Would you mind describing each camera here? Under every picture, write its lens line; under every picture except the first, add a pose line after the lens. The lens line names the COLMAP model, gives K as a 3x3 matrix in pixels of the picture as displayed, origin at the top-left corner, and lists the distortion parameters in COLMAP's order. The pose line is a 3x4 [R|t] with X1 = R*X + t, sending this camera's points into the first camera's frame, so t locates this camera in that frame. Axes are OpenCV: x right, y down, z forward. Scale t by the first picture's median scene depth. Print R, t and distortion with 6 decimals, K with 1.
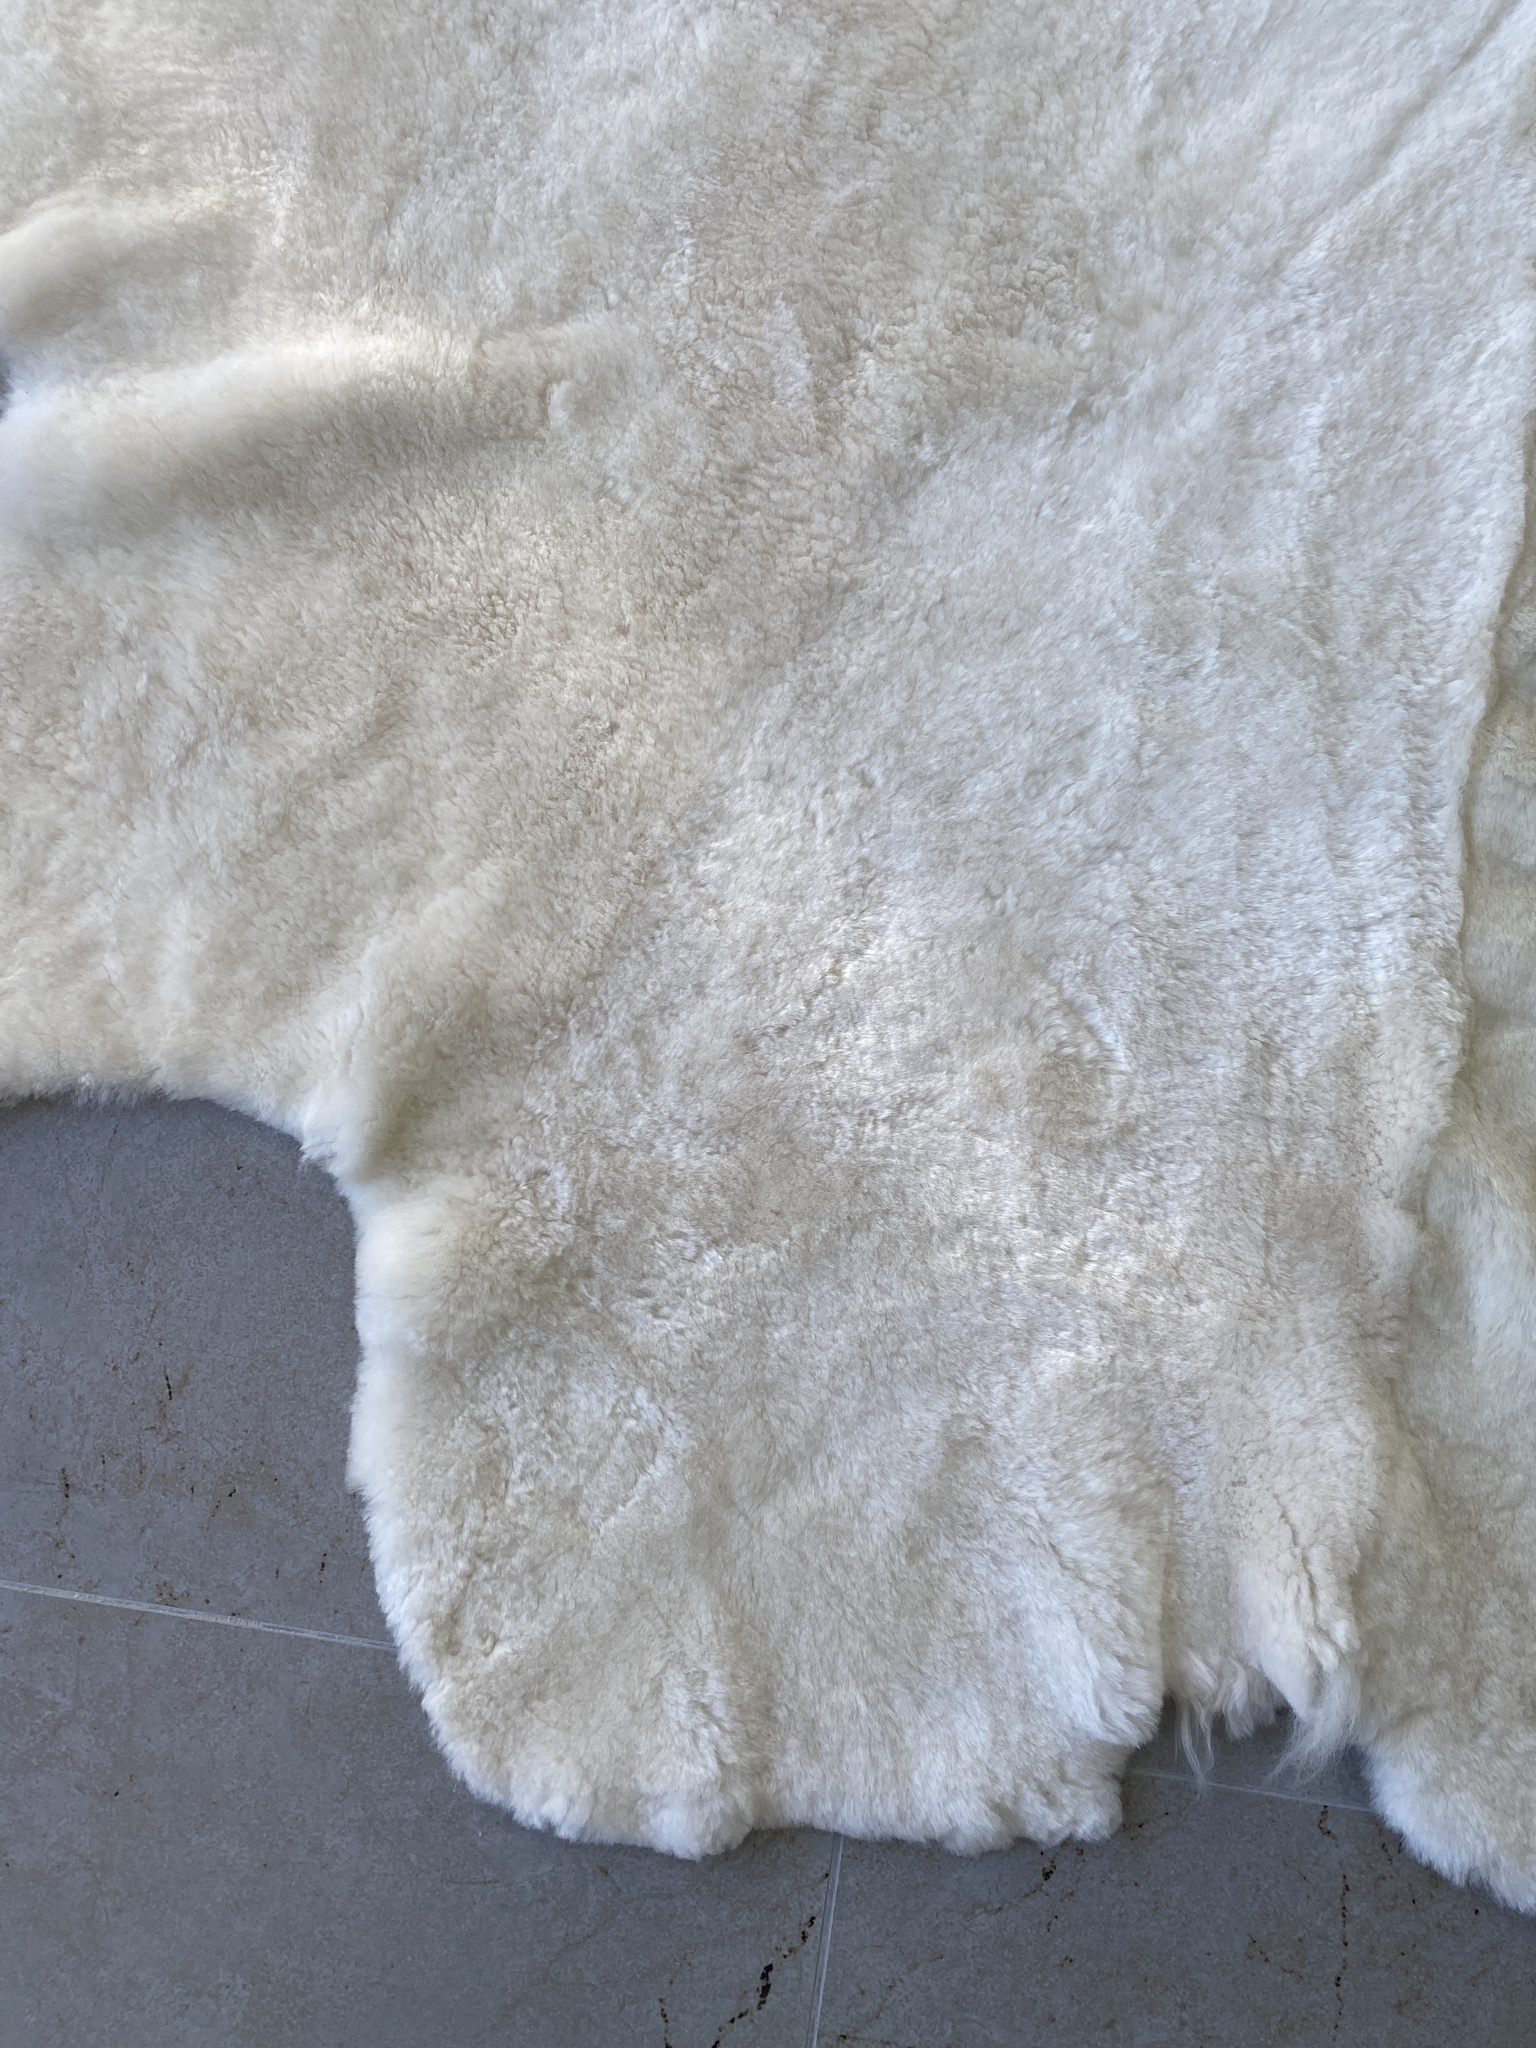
lens RADIAL K [[1553.2, 0, 825.9], [0, 1553.2, 1041.7], [0, 0, 1]] dist [0.044937, -0.051367]
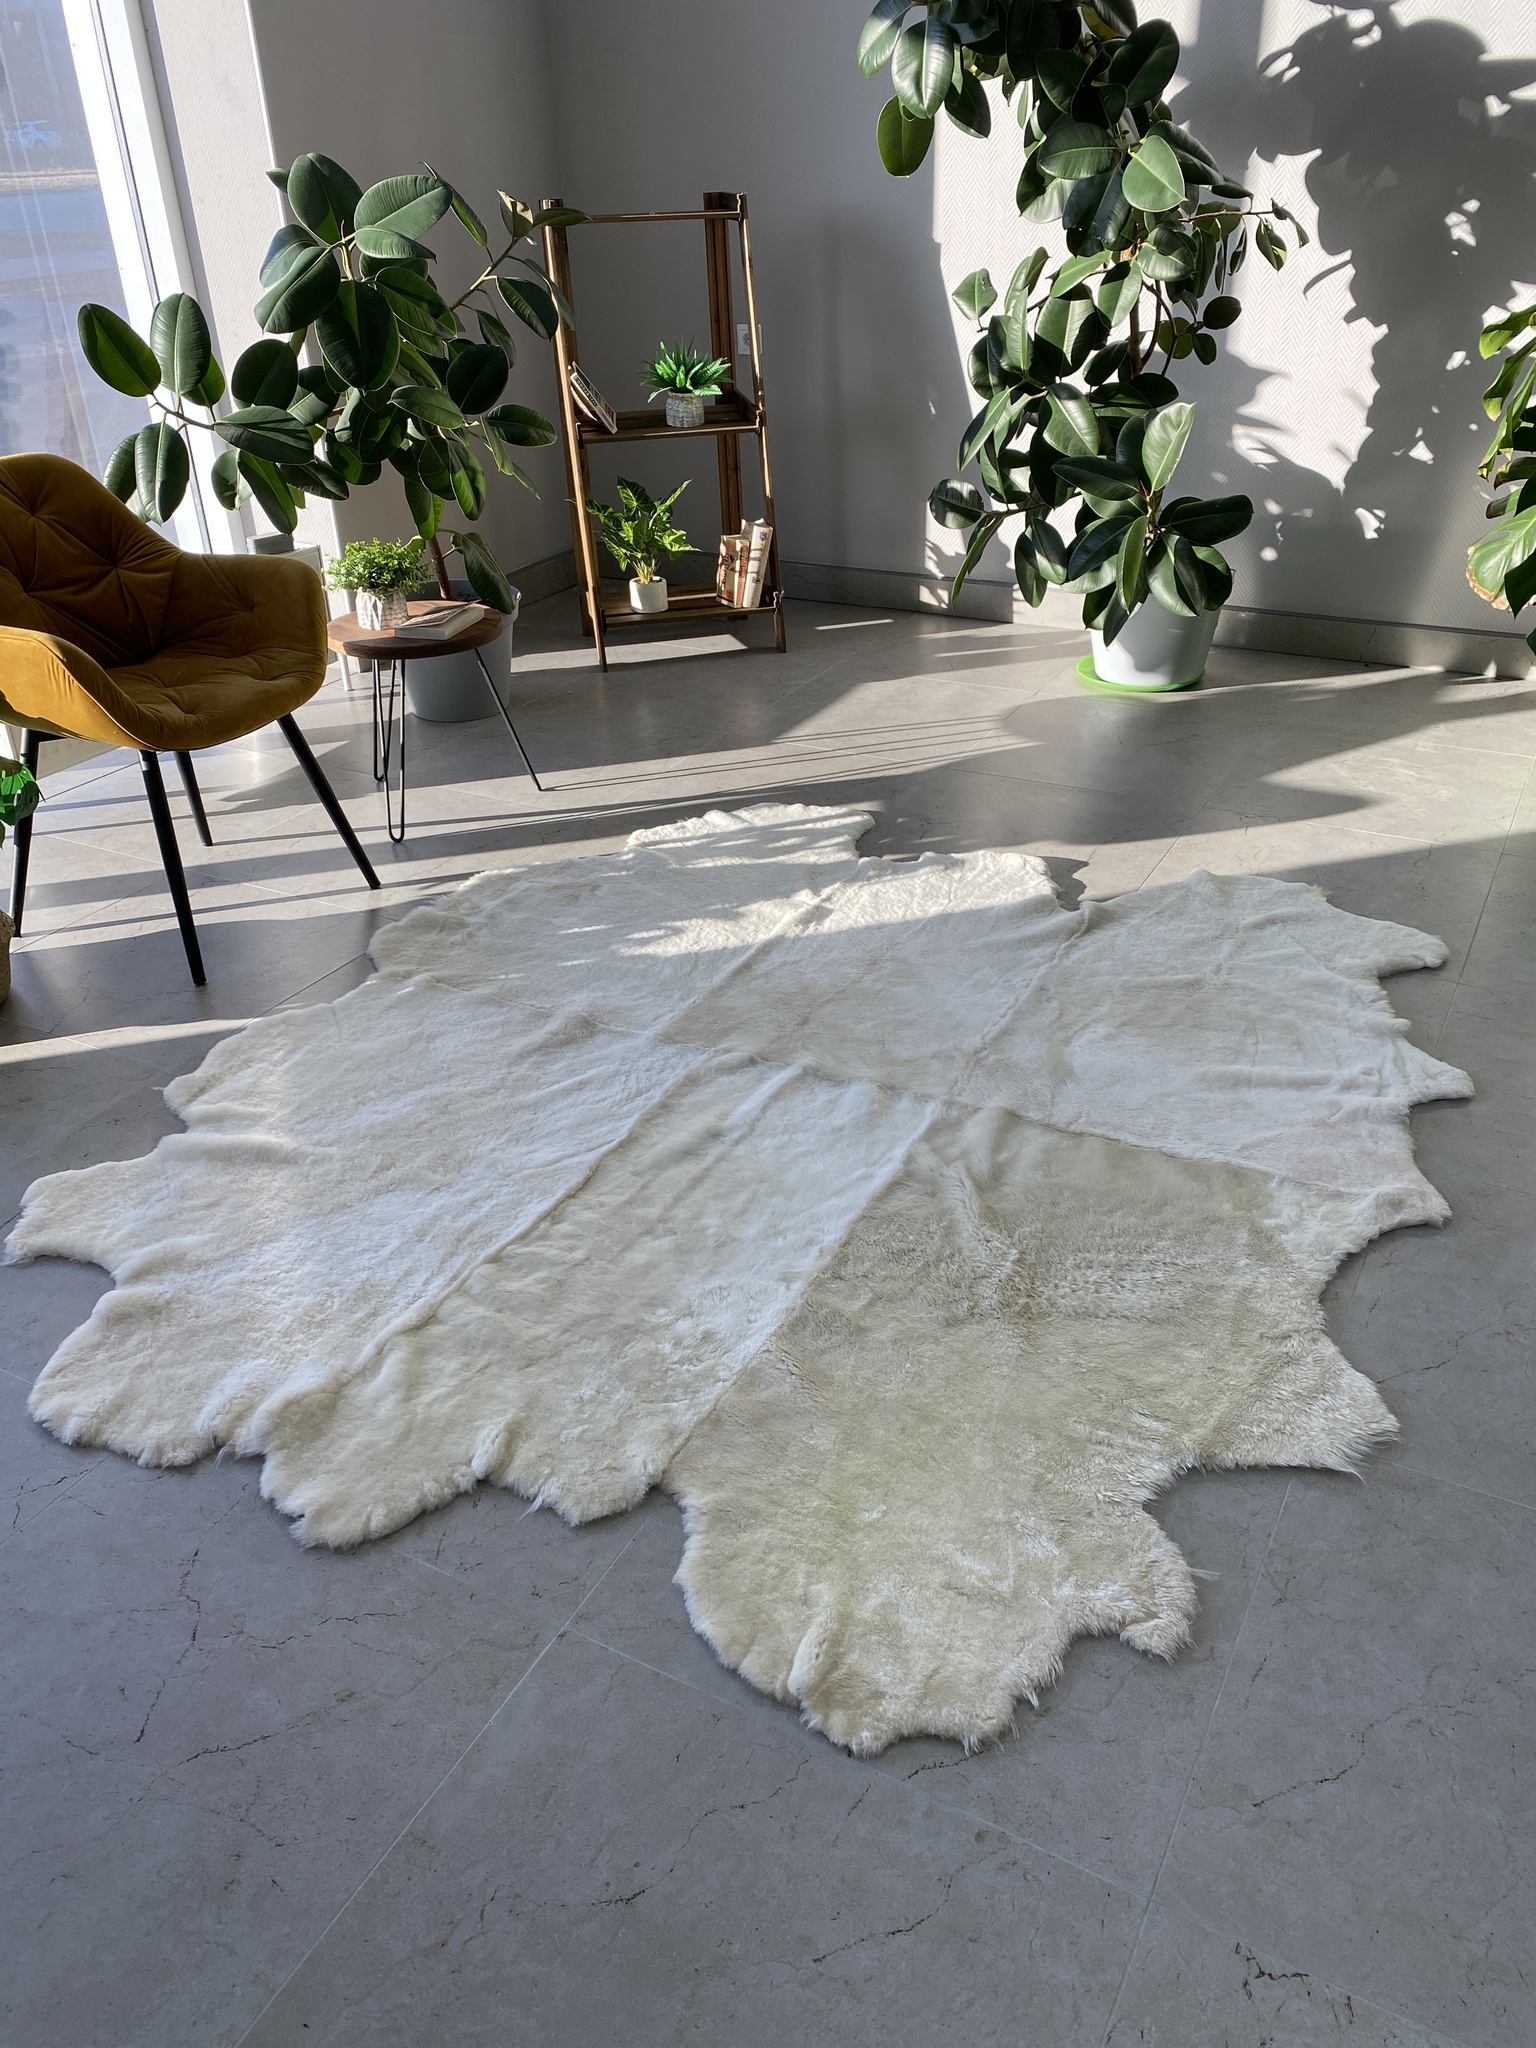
lens RADIAL K [[1553.2, 0, 787.0], [0, 1553.2, 1035.6], [0, 0, 1]] dist [0.044937, -0.051367]
pose [[0.940003, 0.168789, -0.296486, 1.975444], [-0.337104, 0.593215, -0.731066, 1.766719], [0.052484, 0.787151, 0.614523, -1.447913]]
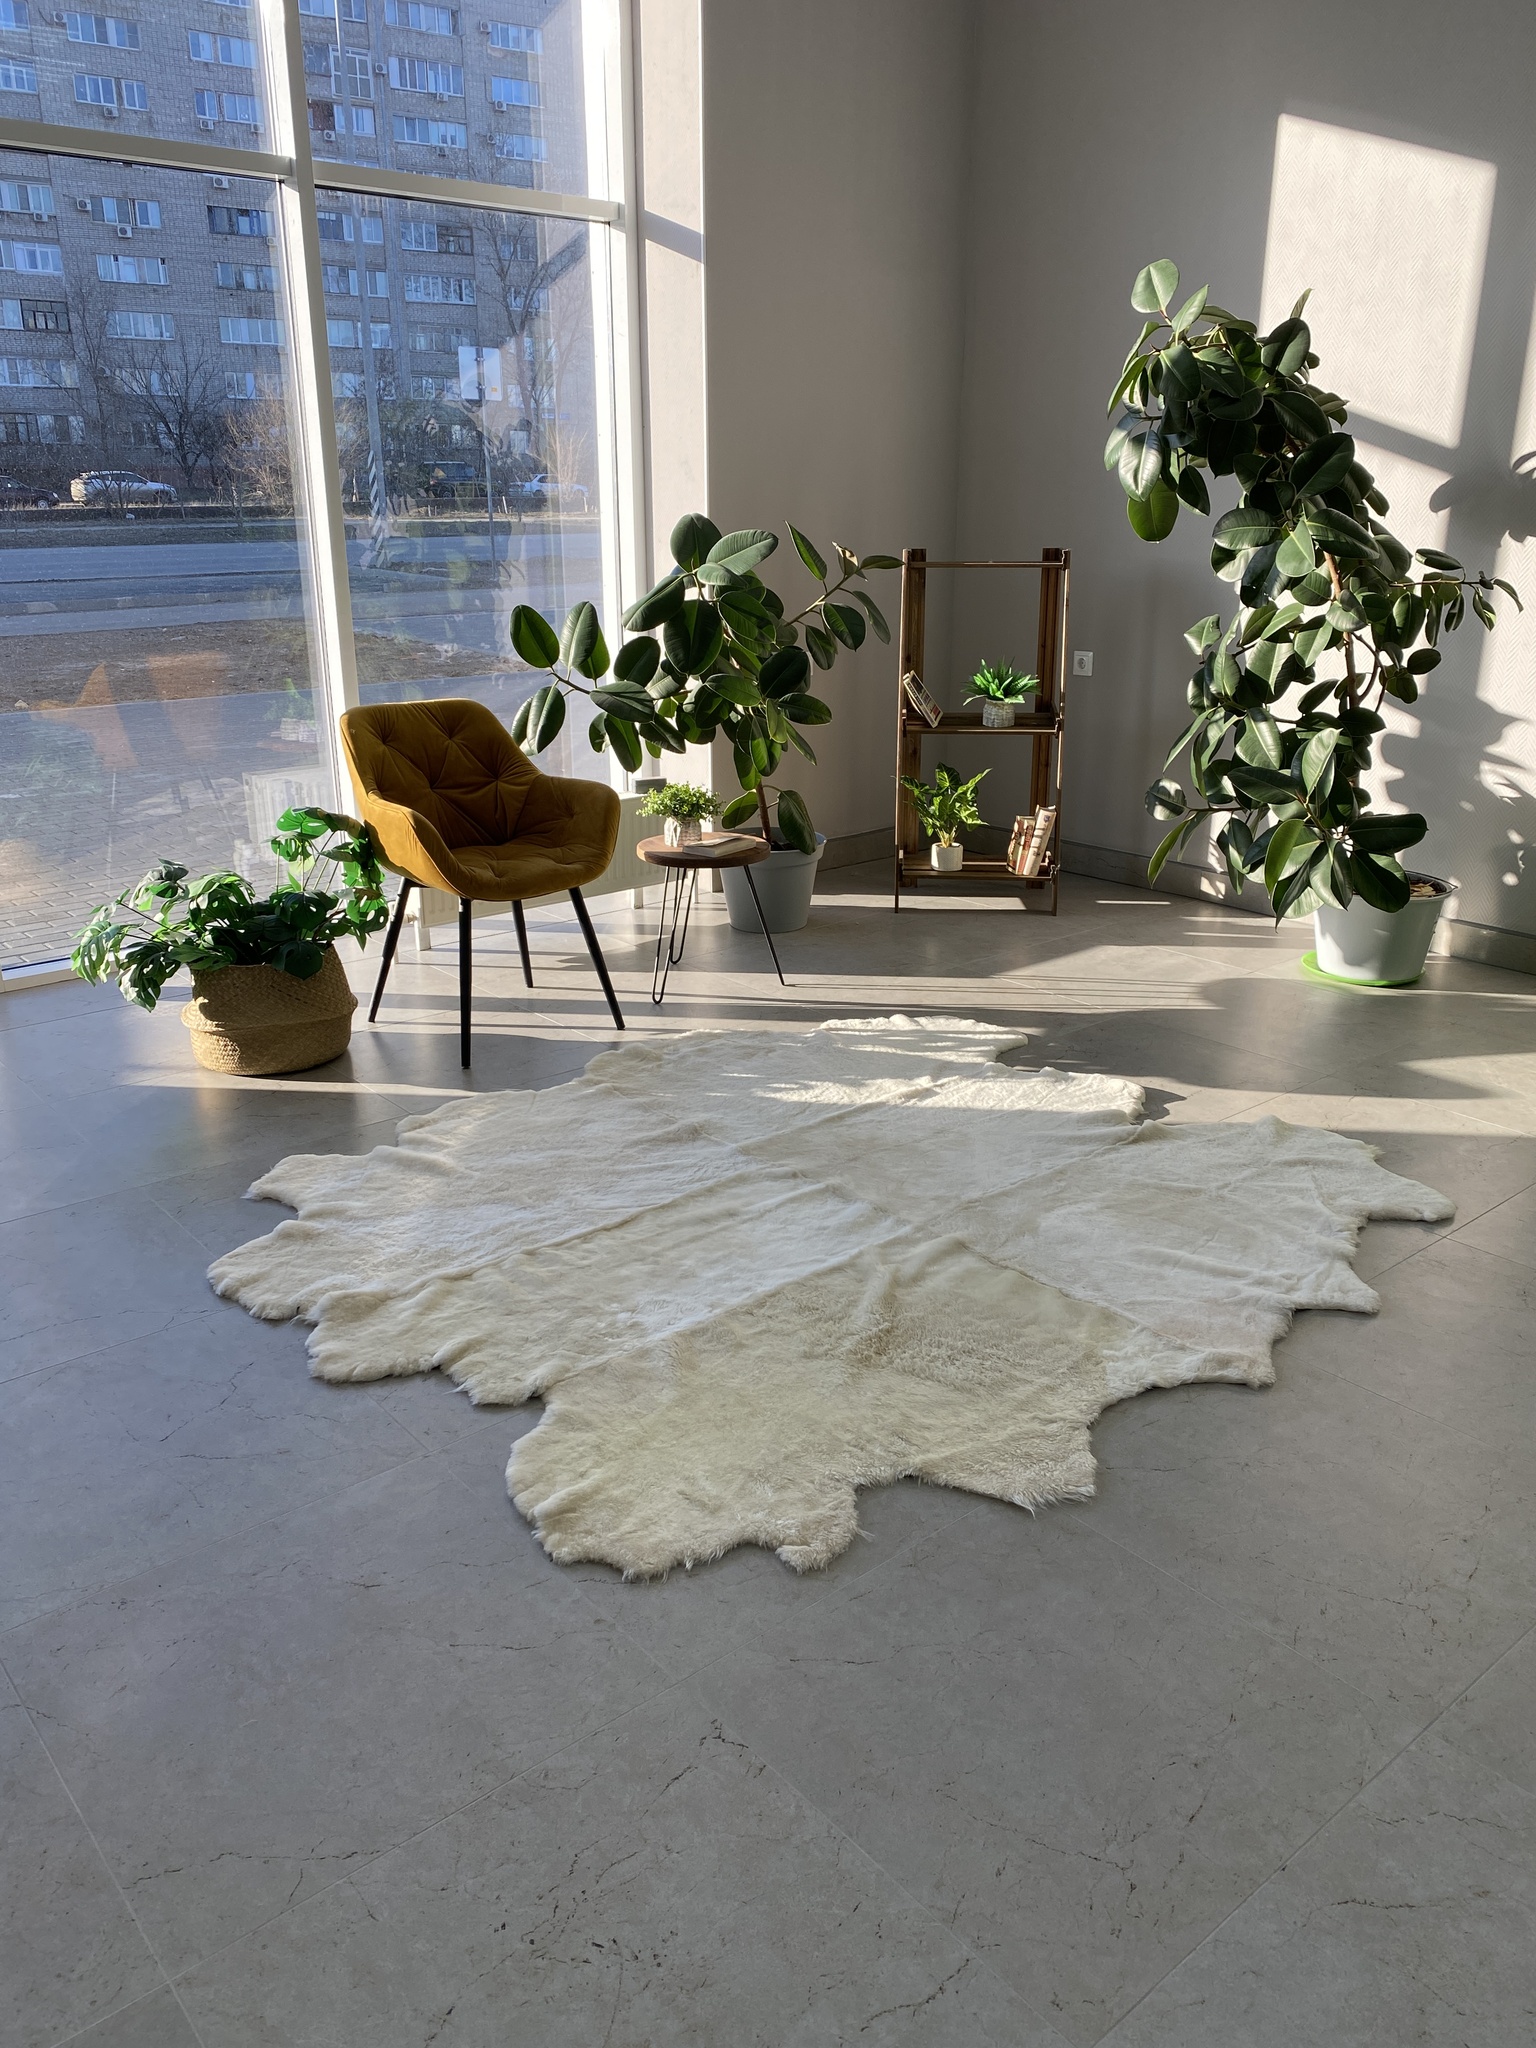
lens RADIAL K [[1553.2, 0, 765.7], [0, 1553.2, 1023.4], [0, 0, 1]] dist [0.044937, -0.051367]
pose [[0.746479, 0.233322, -0.623162, 3.749643], [-0.660940, 0.368349, -0.653817, 2.125436], [0.076991, 0.899933, 0.429177, -1.585464]]
